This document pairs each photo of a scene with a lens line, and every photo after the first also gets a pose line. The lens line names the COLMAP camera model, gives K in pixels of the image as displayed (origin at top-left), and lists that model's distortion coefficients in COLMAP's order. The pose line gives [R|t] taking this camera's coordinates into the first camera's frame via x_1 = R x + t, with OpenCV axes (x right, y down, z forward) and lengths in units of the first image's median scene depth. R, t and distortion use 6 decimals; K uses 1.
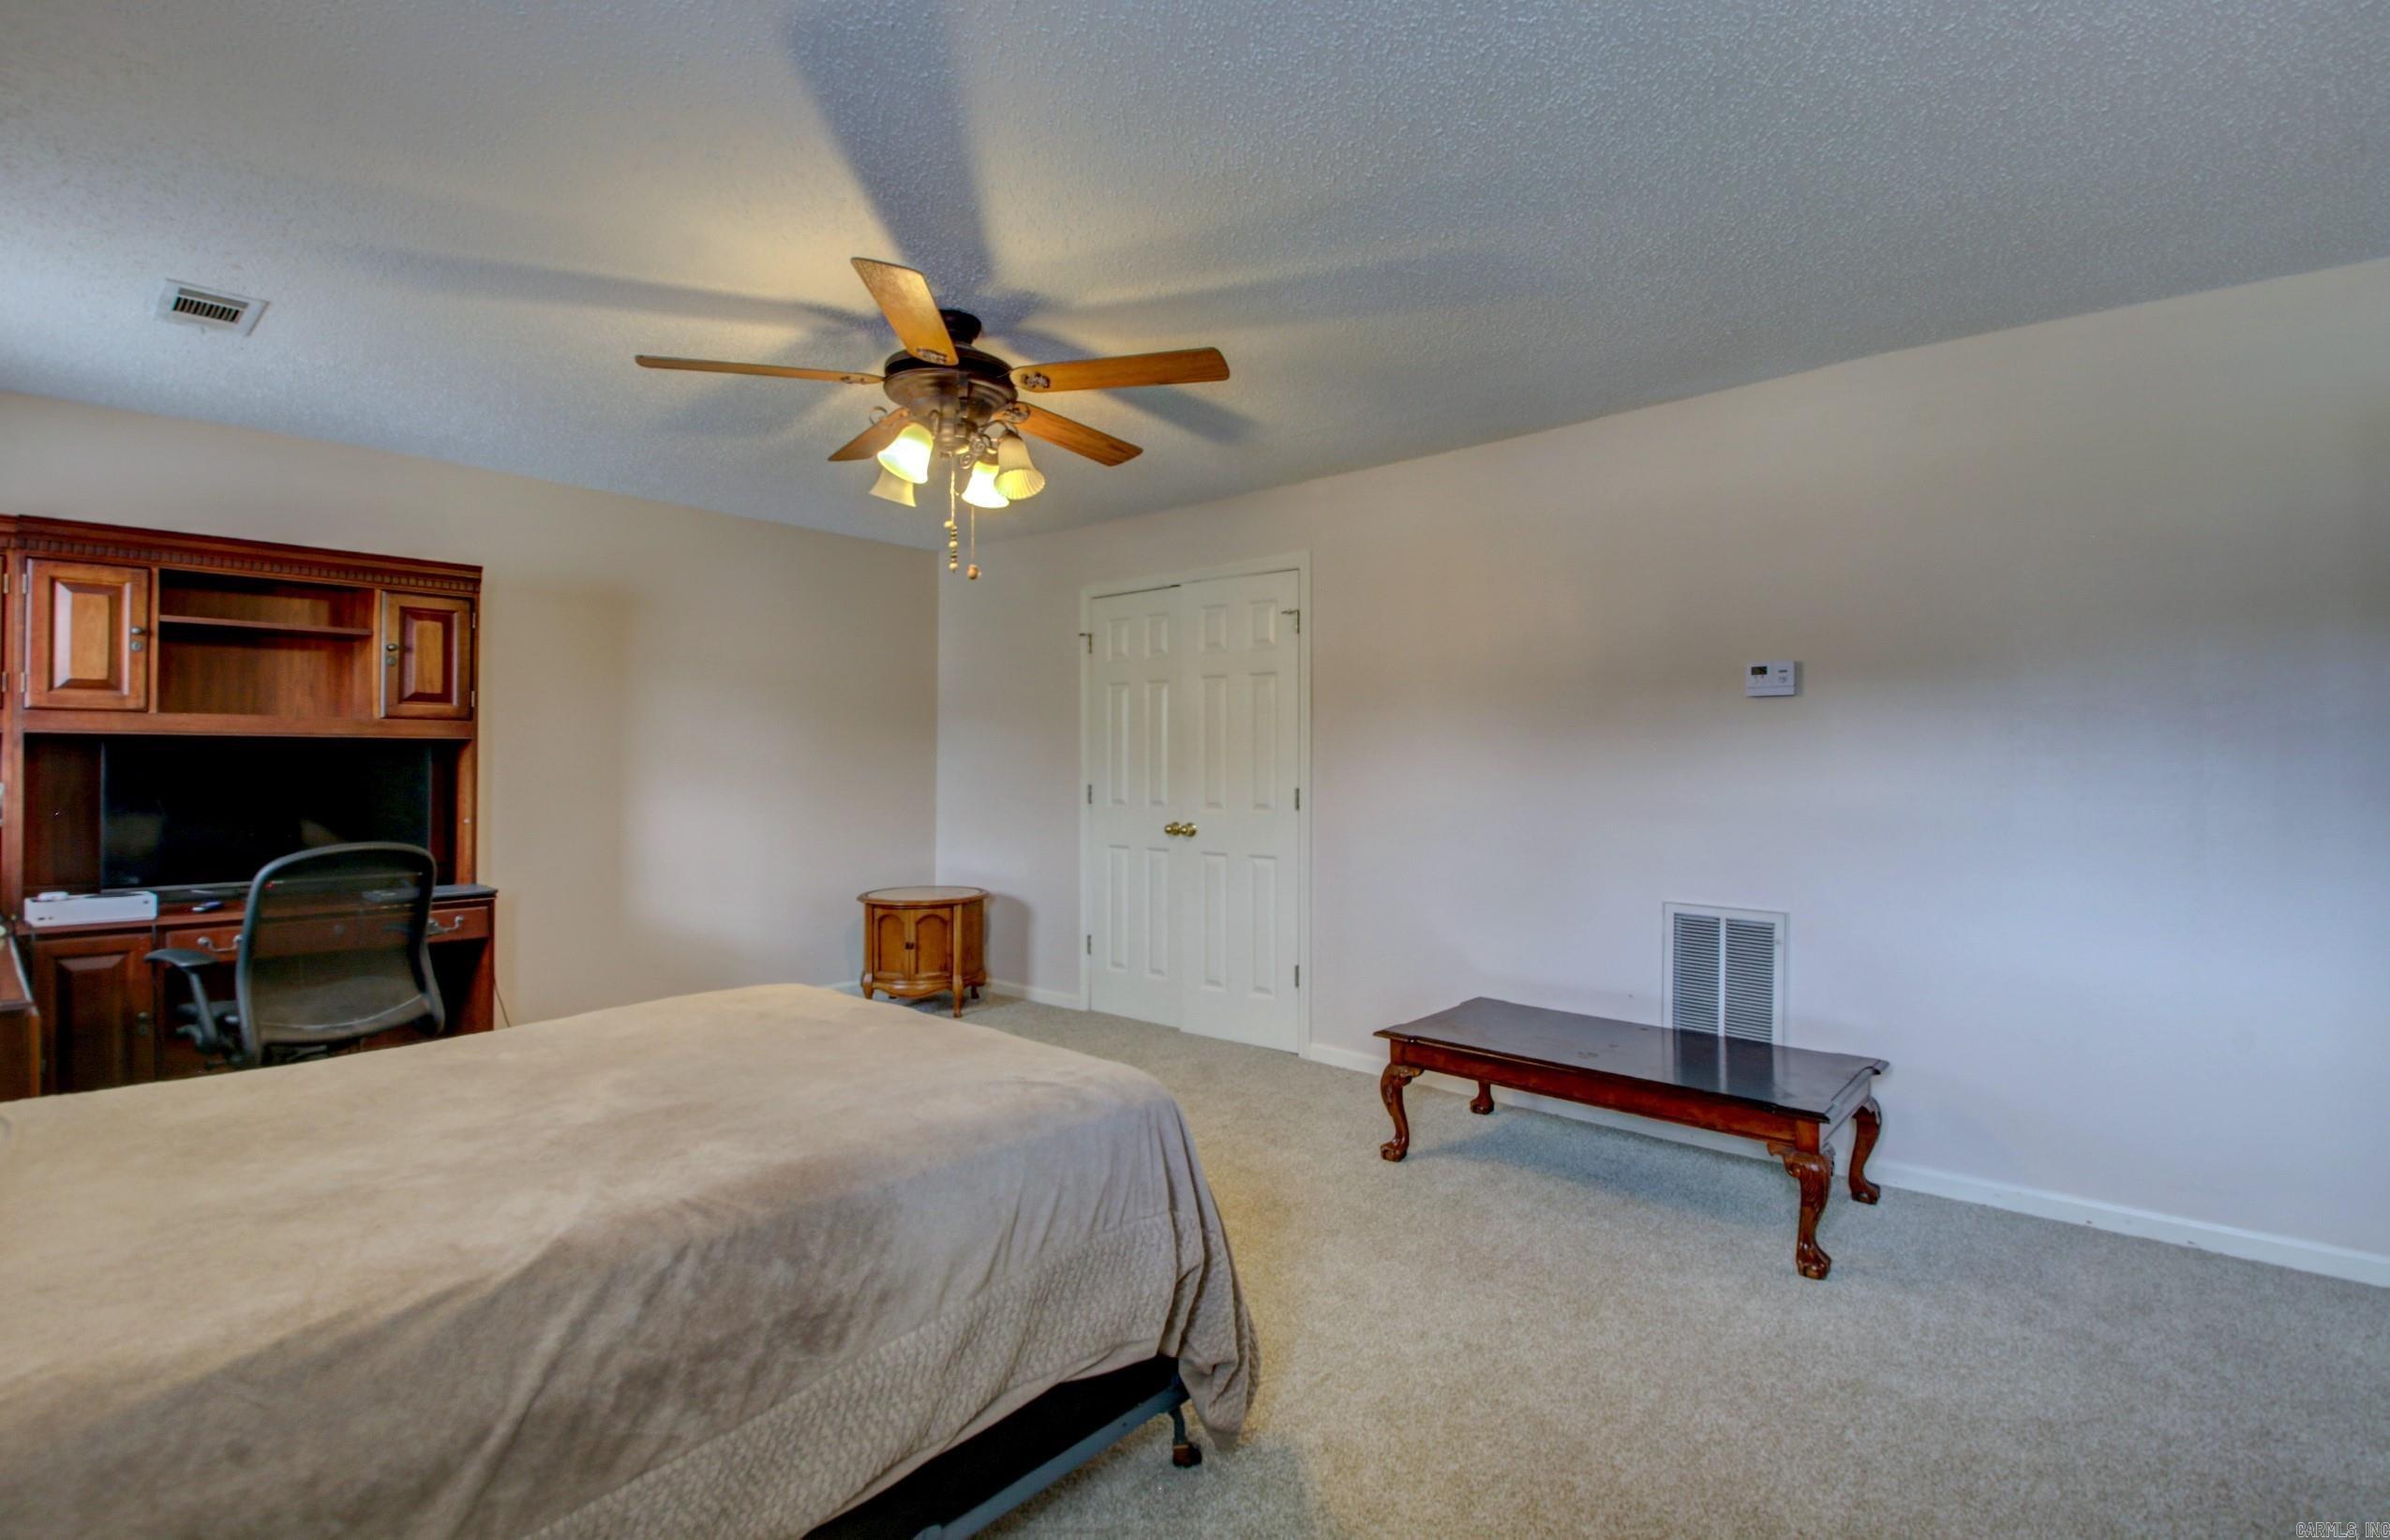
lens RADIAL K [[1117.3, 0, 1207.5], [0, 1117.3, 763.9], [0, 0, 1]] dist [-0.001586, -0.010347]
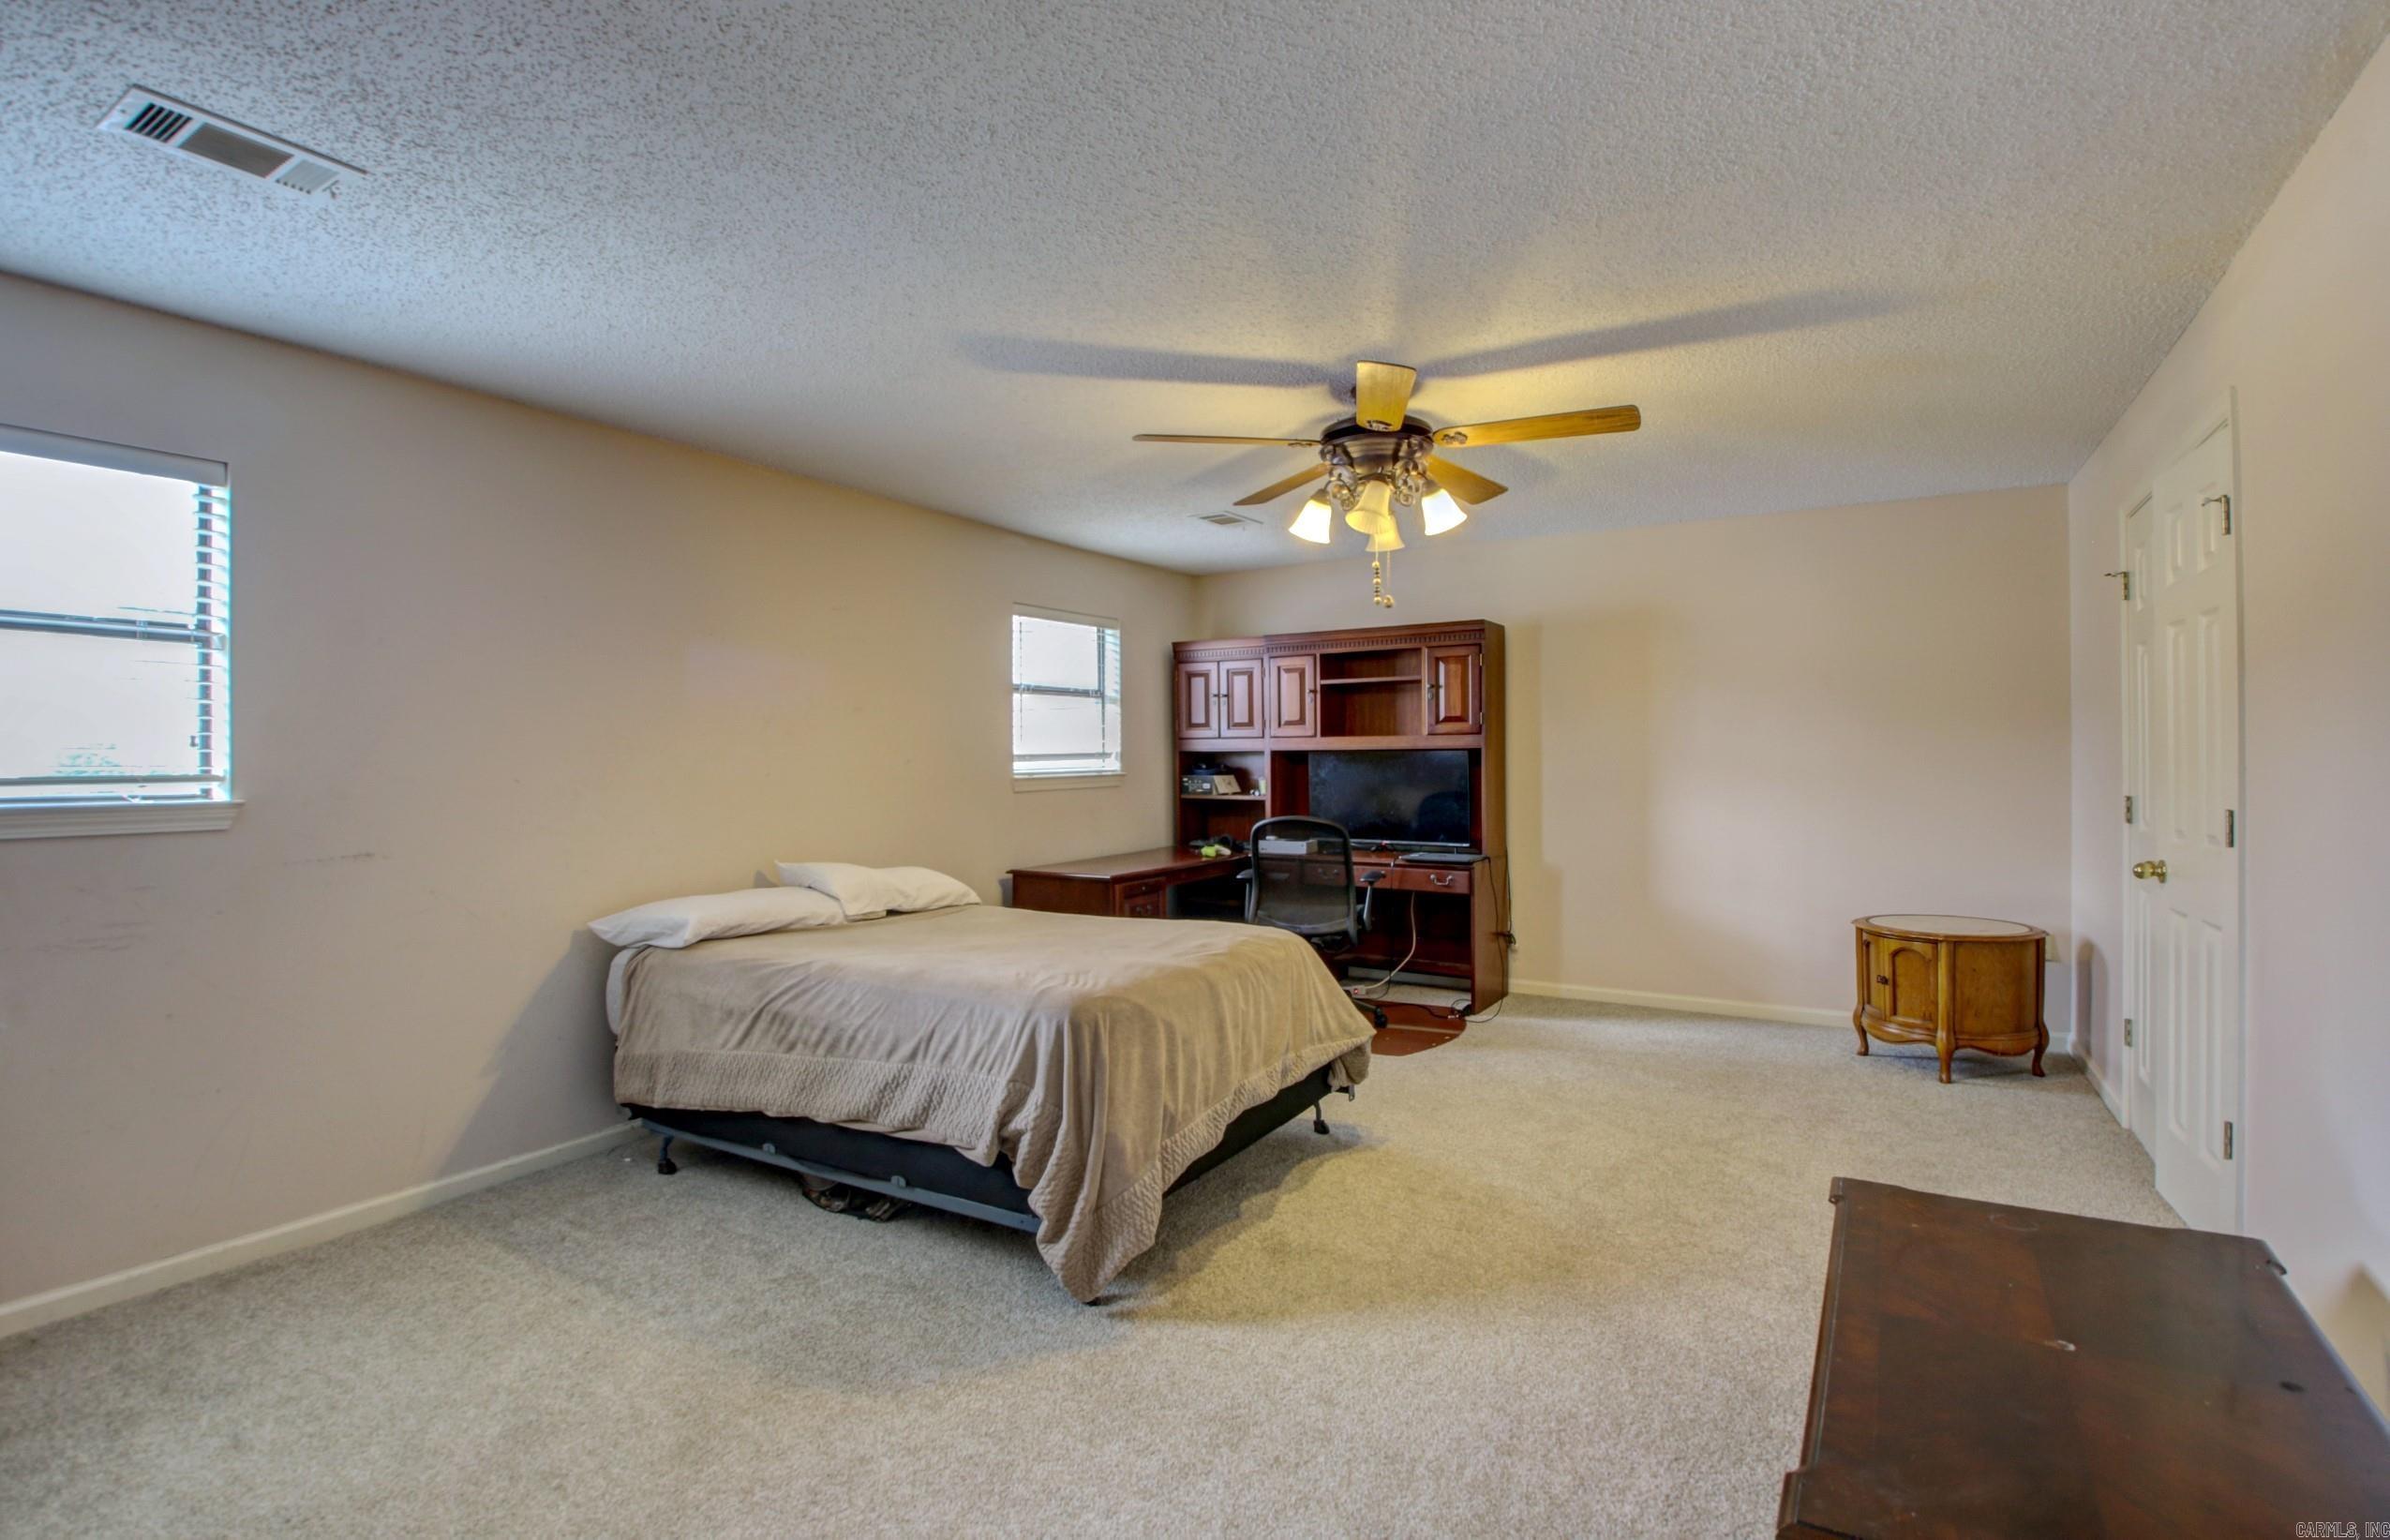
lens RADIAL K [[1117.3, 0, 1196.0], [0, 1117.3, 762.5], [0, 0, 1]] dist [-0.001586, -0.010347]
pose [[0.178672, -0.005709, -0.983892, 0.632147], [-0.000263, 0.999983, -0.005850, 0.002448], [0.983909, 0.001304, 0.178667, 0.441058]]
